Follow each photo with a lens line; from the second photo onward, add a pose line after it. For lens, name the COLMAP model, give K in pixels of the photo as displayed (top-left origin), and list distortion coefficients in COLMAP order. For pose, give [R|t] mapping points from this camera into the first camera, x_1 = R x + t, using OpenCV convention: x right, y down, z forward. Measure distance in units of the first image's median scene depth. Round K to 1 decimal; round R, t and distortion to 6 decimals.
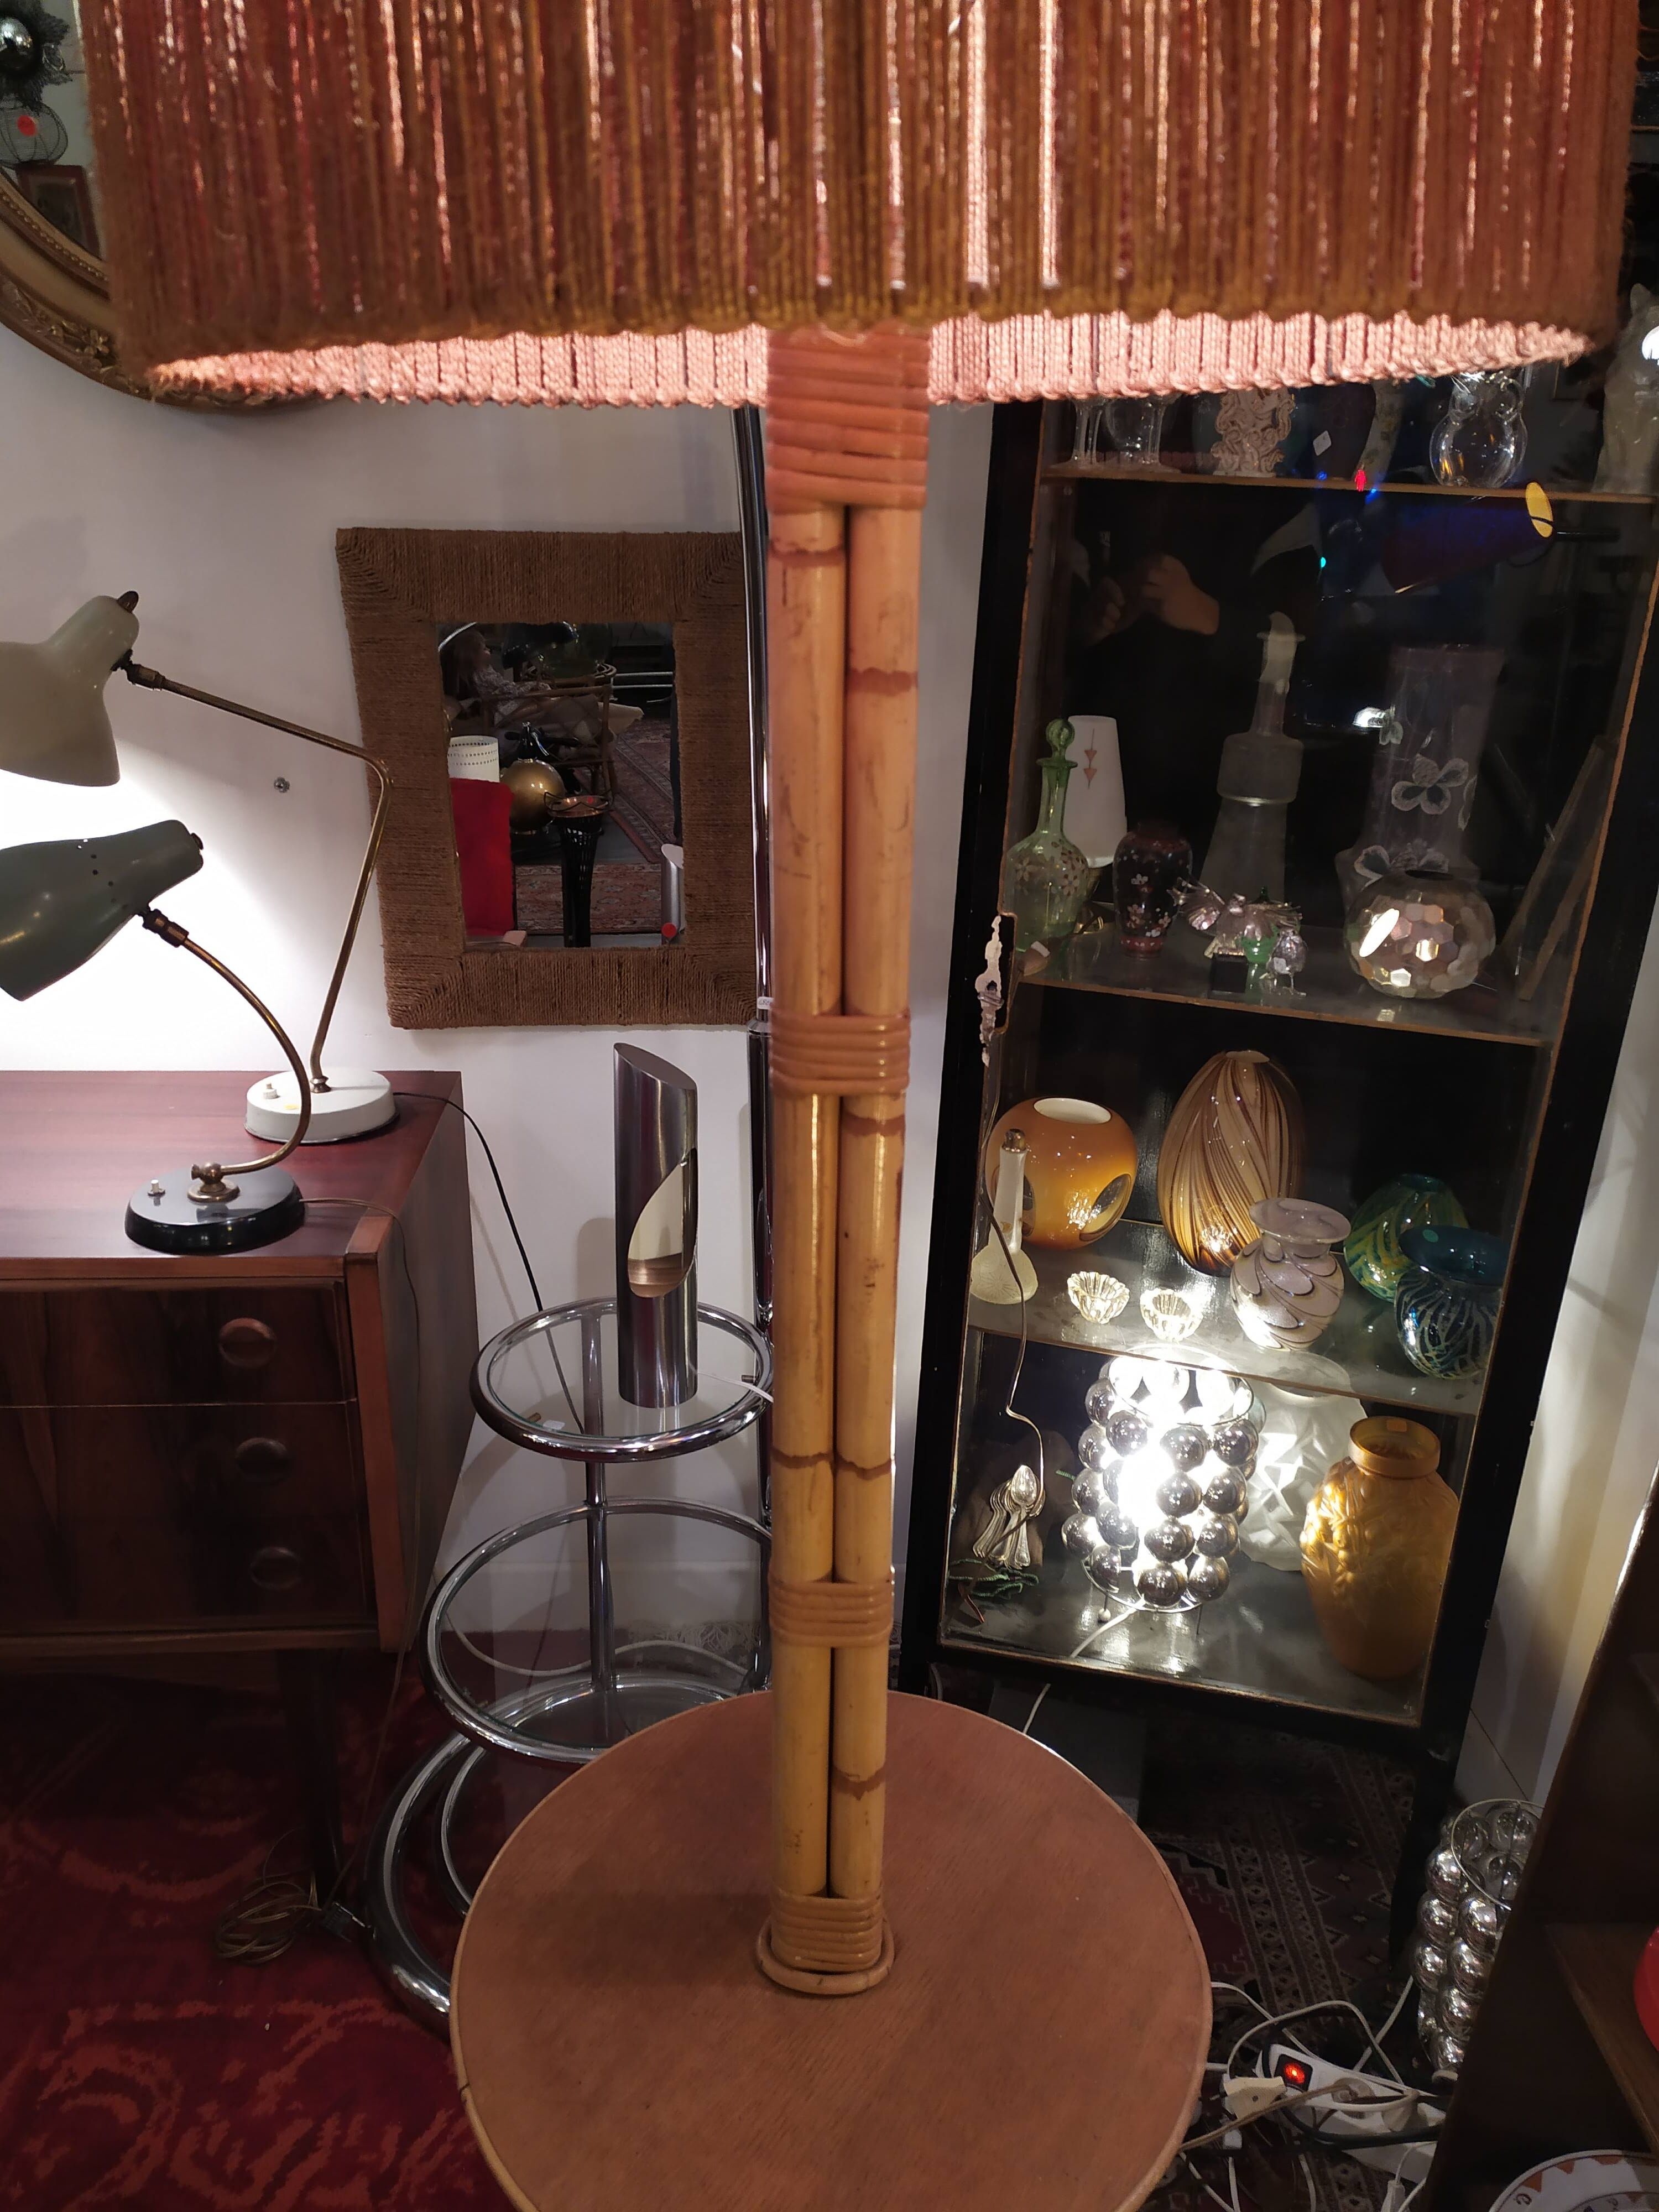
lens RADIAL K [[1645.3, 0, 829.5], [0, 1645.3, 1106.0], [0, 0, 1]] dist [0.058214, -0.045017]
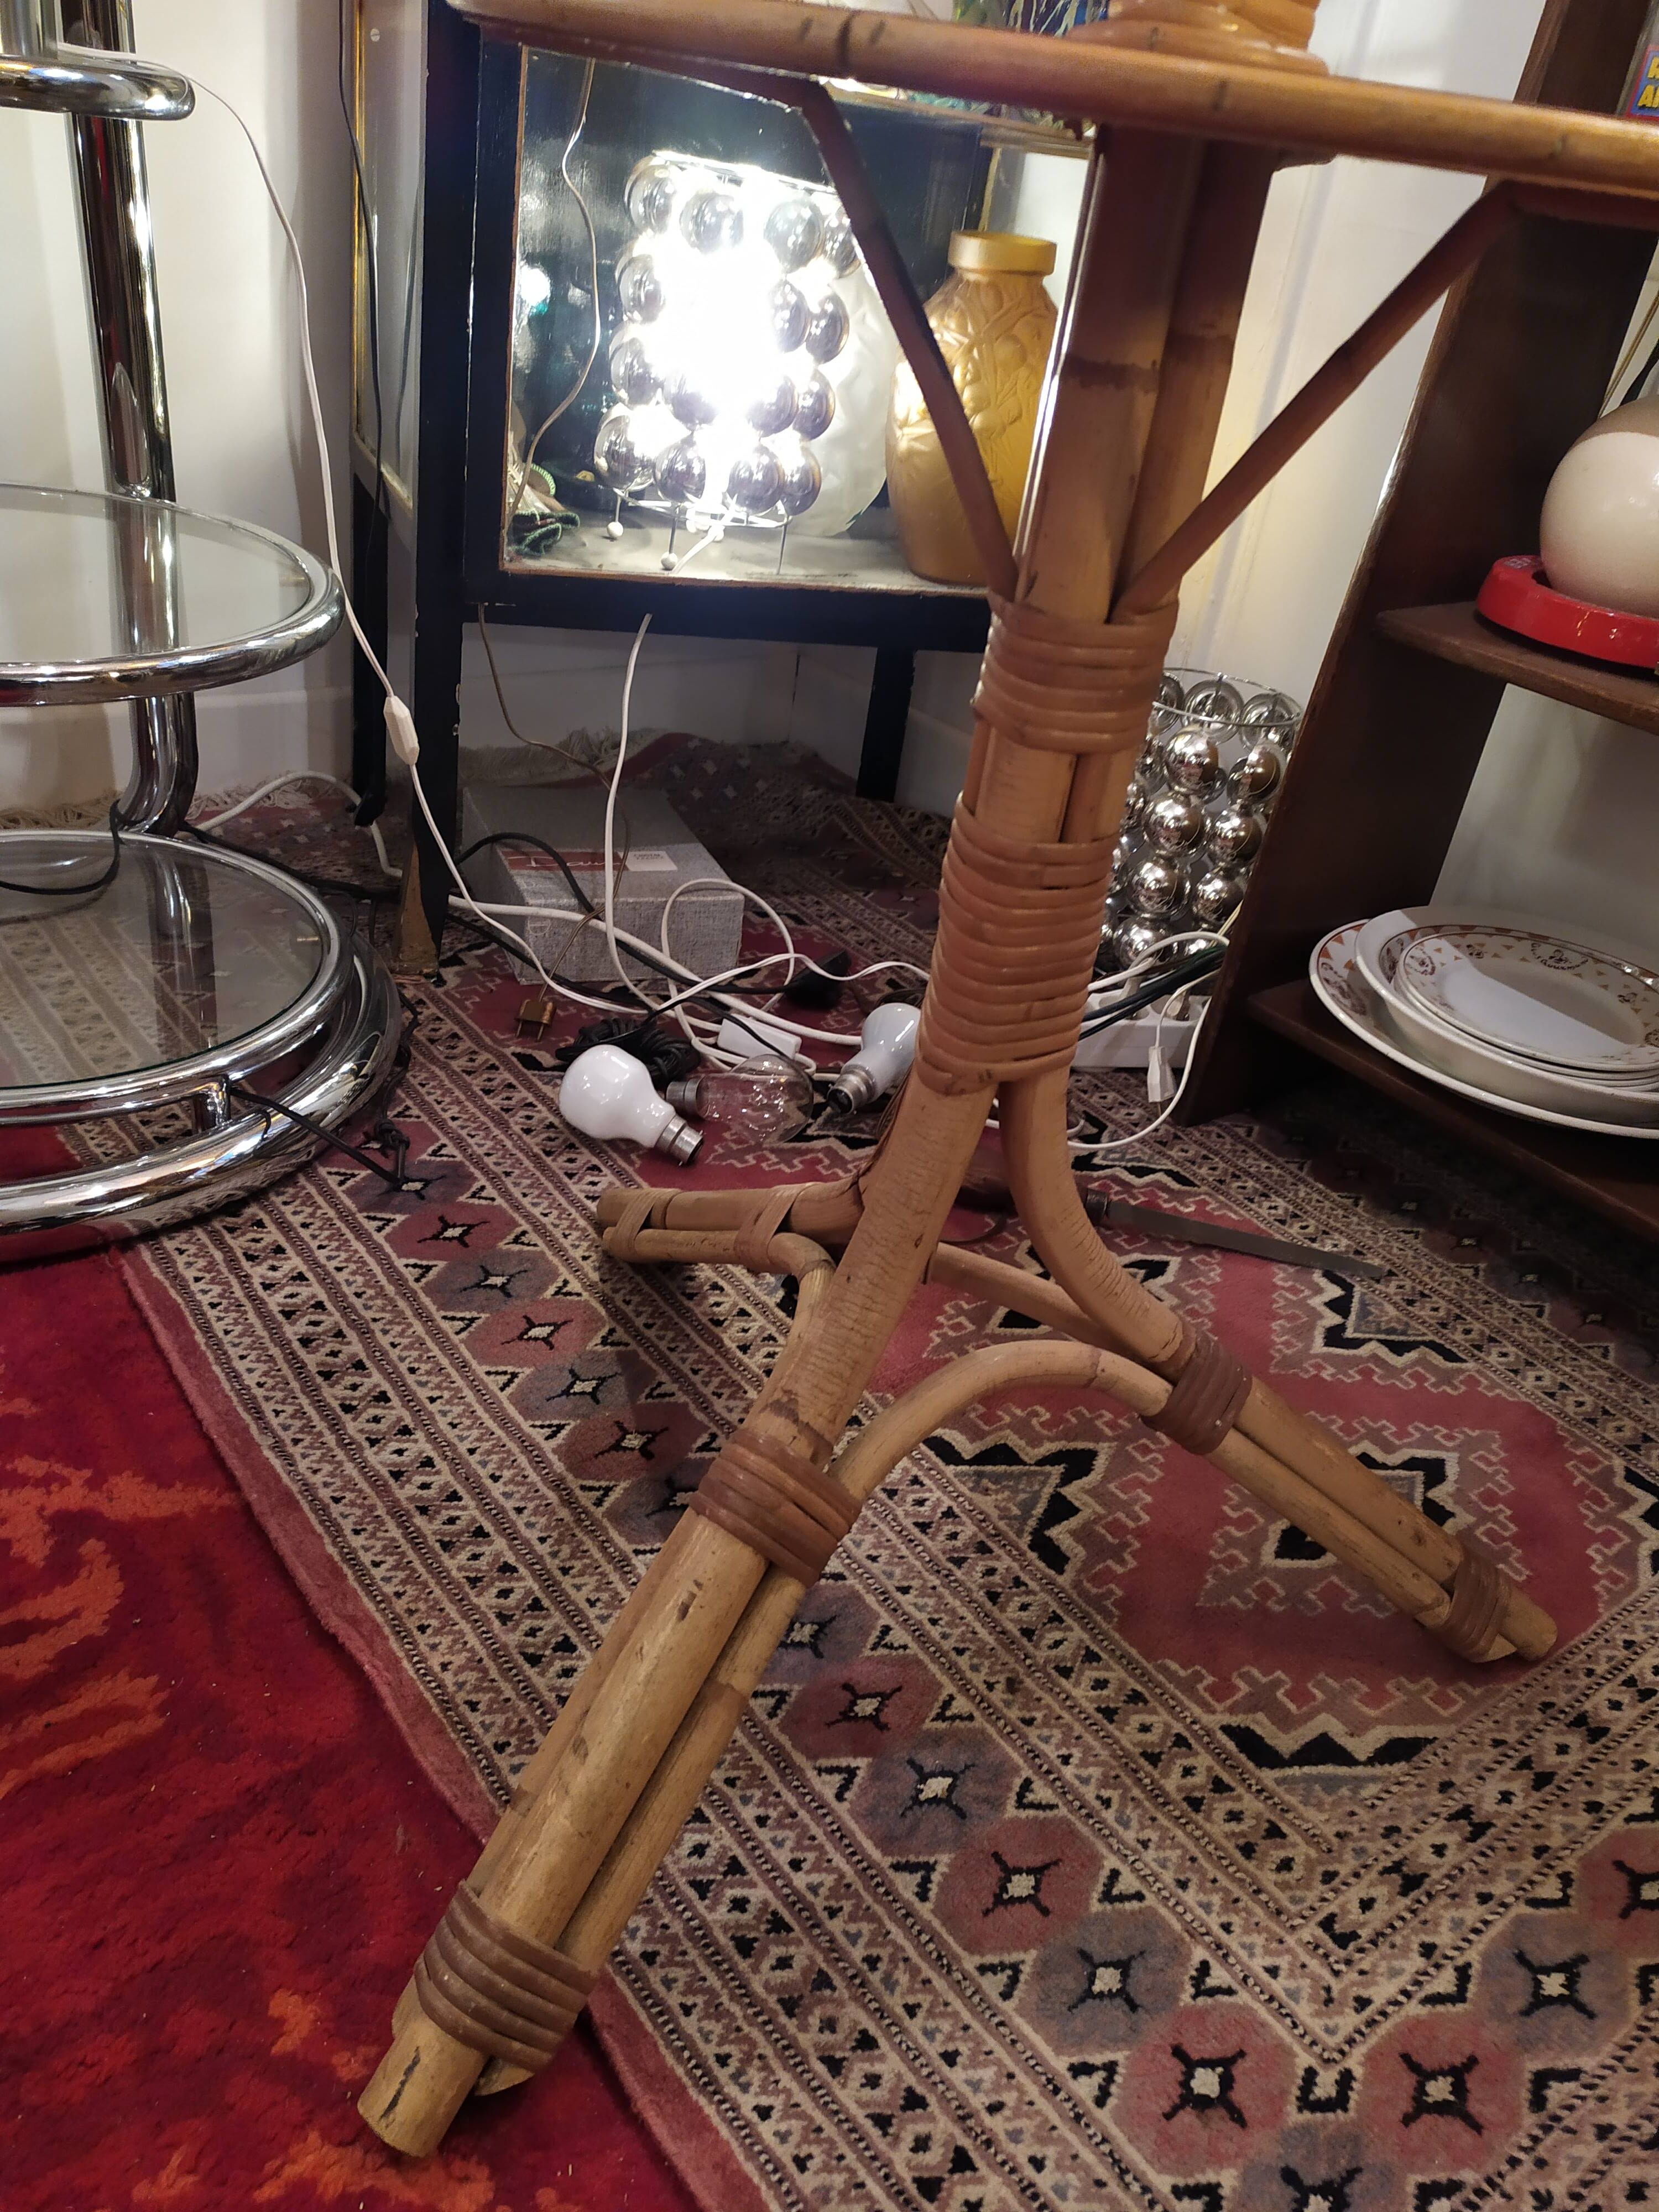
lens RADIAL K [[1656.3, 0, 834.3], [0, 1656.3, 1119.0], [0, 0, 1]] dist [0.072941, -0.095749]
pose [[0.797622, -0.230389, 0.557423, -0.271638], [0.103021, 0.962632, 0.250452, 0.407211], [-0.594294, -0.142339, 0.791552, 0.370004]]
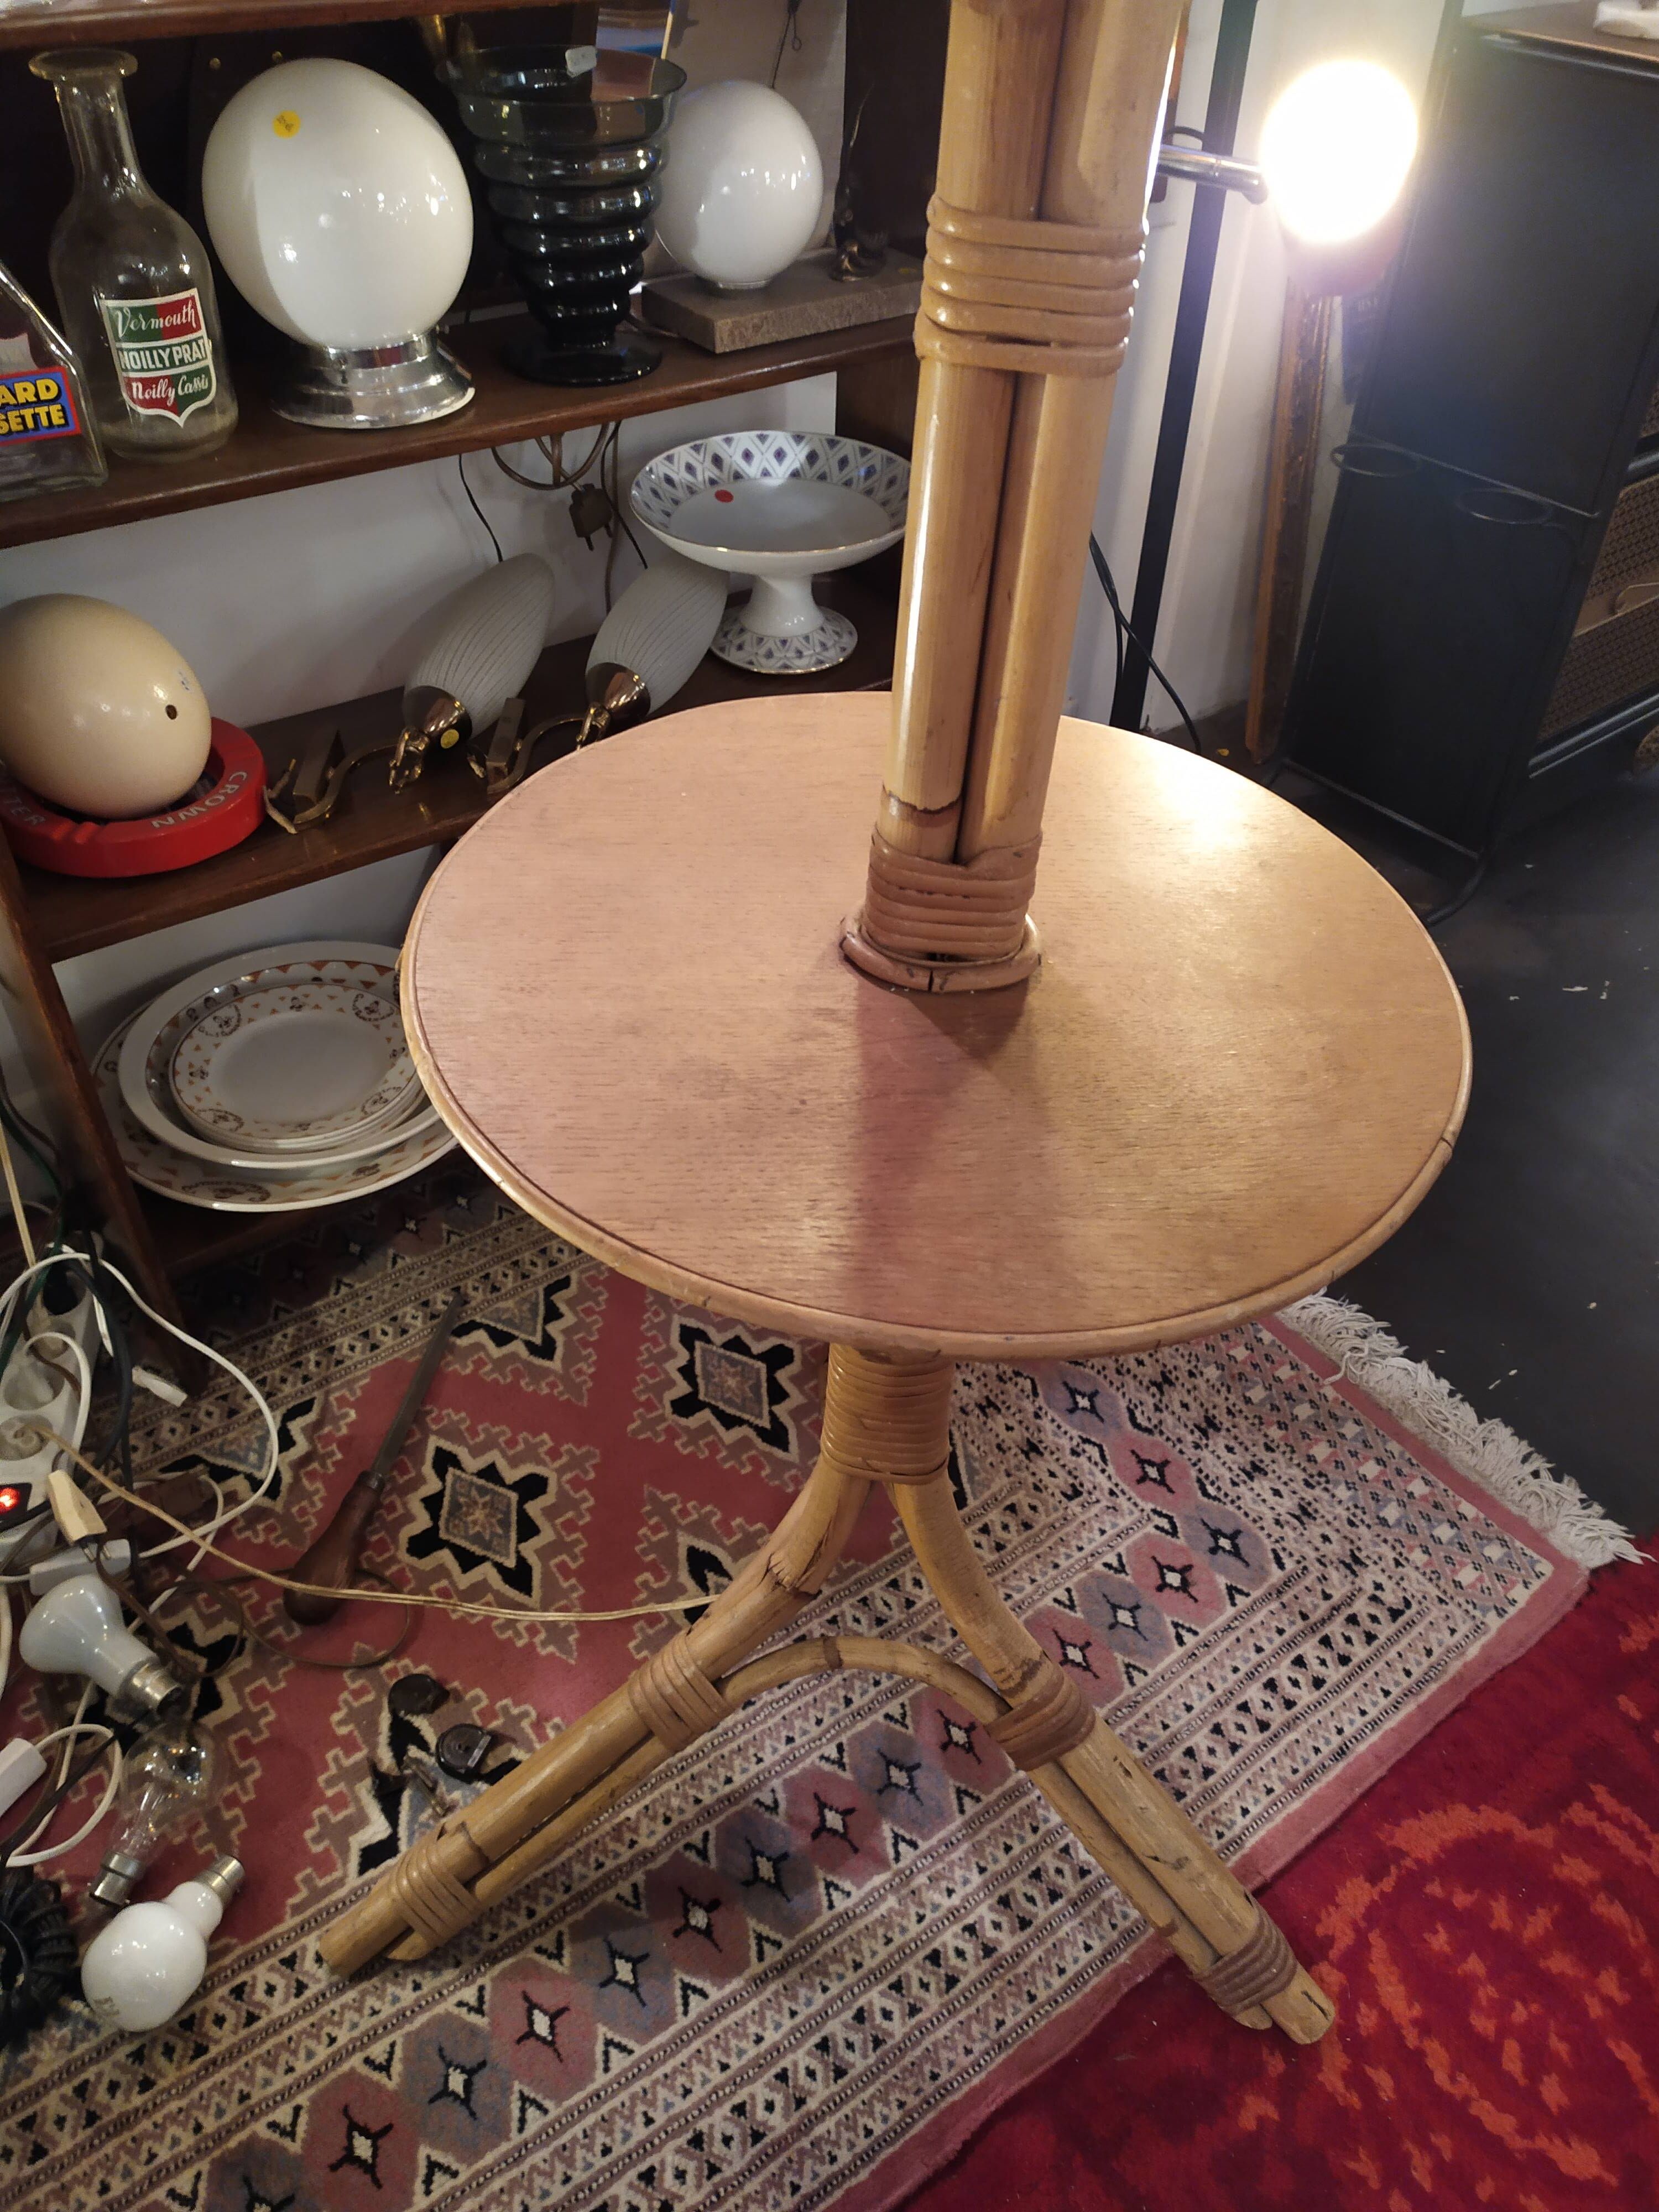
lens RADIAL K [[1656.3, 0, 834.3], [0, 1656.3, 1119.0], [0, 0, 1]] dist [0.072941, -0.095749]
pose [[-0.569041, -0.582953, 0.579964, -0.259498], [0.246873, 0.551642, 0.796709, -0.016853], [-0.784376, 0.596538, -0.169992, 0.726405]]
